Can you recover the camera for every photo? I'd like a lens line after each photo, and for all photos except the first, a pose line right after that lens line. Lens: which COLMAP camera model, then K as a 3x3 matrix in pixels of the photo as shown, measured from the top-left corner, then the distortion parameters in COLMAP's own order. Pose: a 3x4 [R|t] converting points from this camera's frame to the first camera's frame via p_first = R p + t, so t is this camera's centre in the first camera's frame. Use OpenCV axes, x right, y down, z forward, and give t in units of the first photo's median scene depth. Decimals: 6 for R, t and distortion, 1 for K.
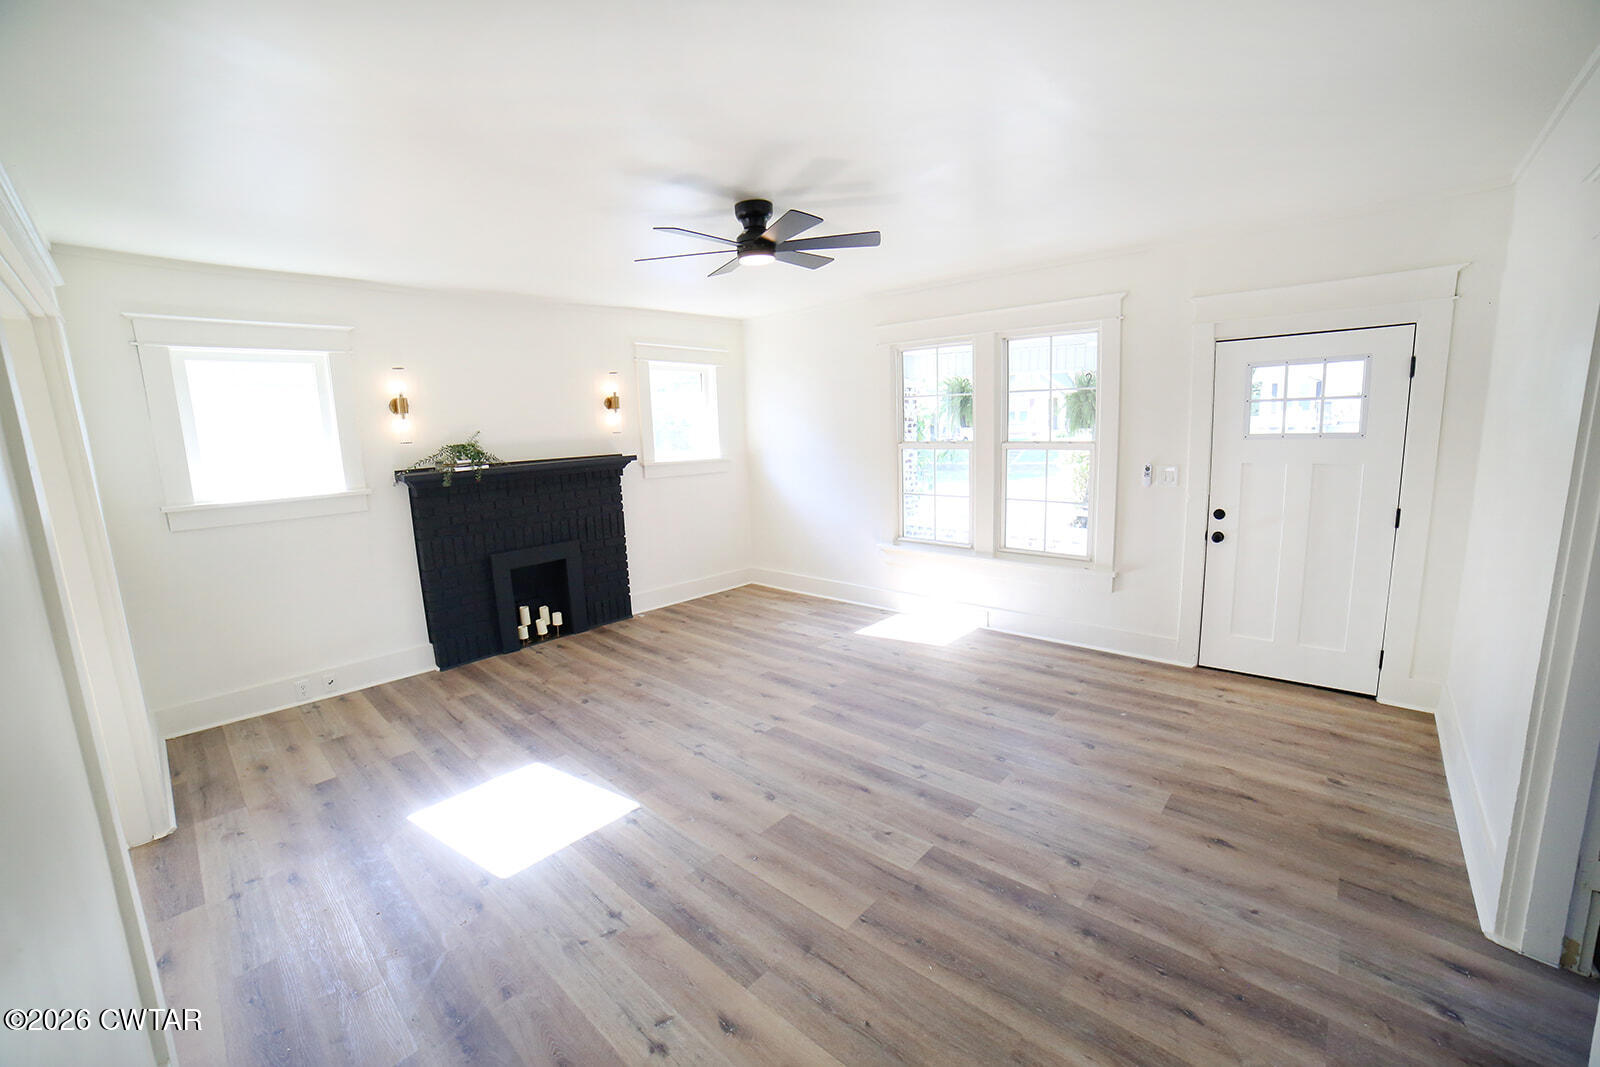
lens RADIAL K [[644.7, 0, 802.5], [0, 644.7, 535.0], [0, 0, 1]] dist [-0.109761, 0.034314]
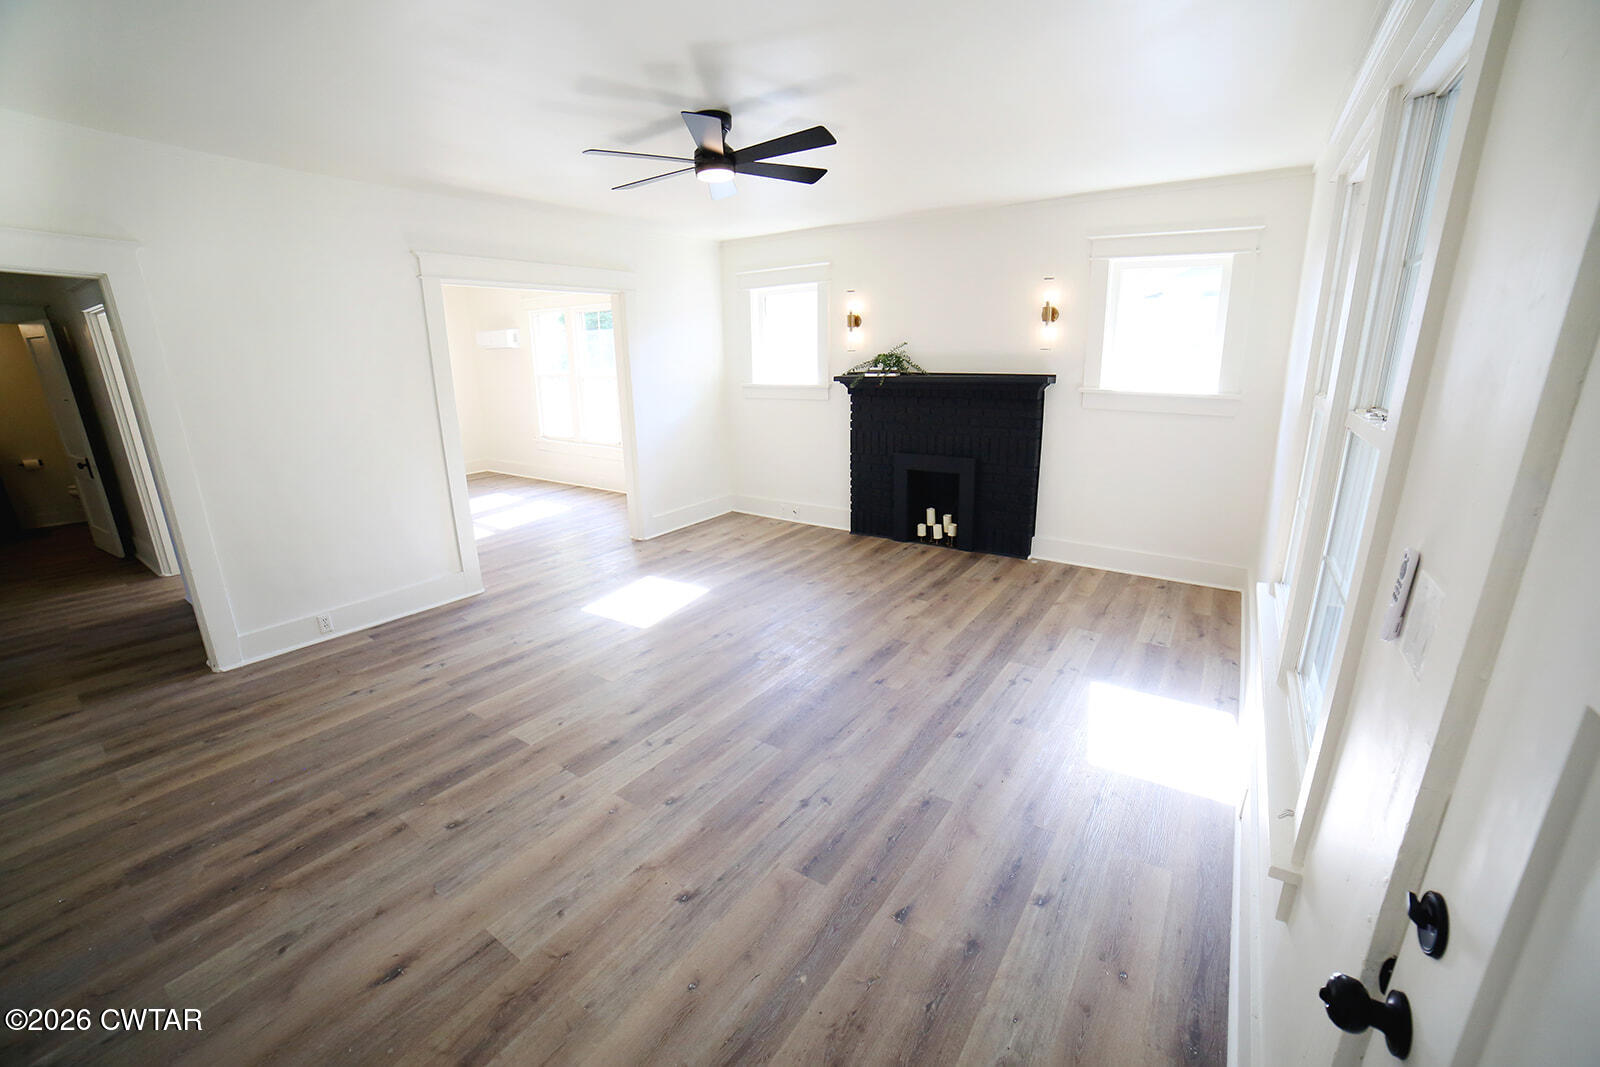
lens RADIAL K [[644.7, 0, 802.5], [0, 644.7, 535.0], [0, 0, 1]] dist [-0.109761, 0.034314]
pose [[0.136374, 0.298007, -0.944772, 0.752090], [-0.151986, 0.948685, 0.277303, -0.148176], [0.978929, 0.105775, 0.174669, 0.769426]]
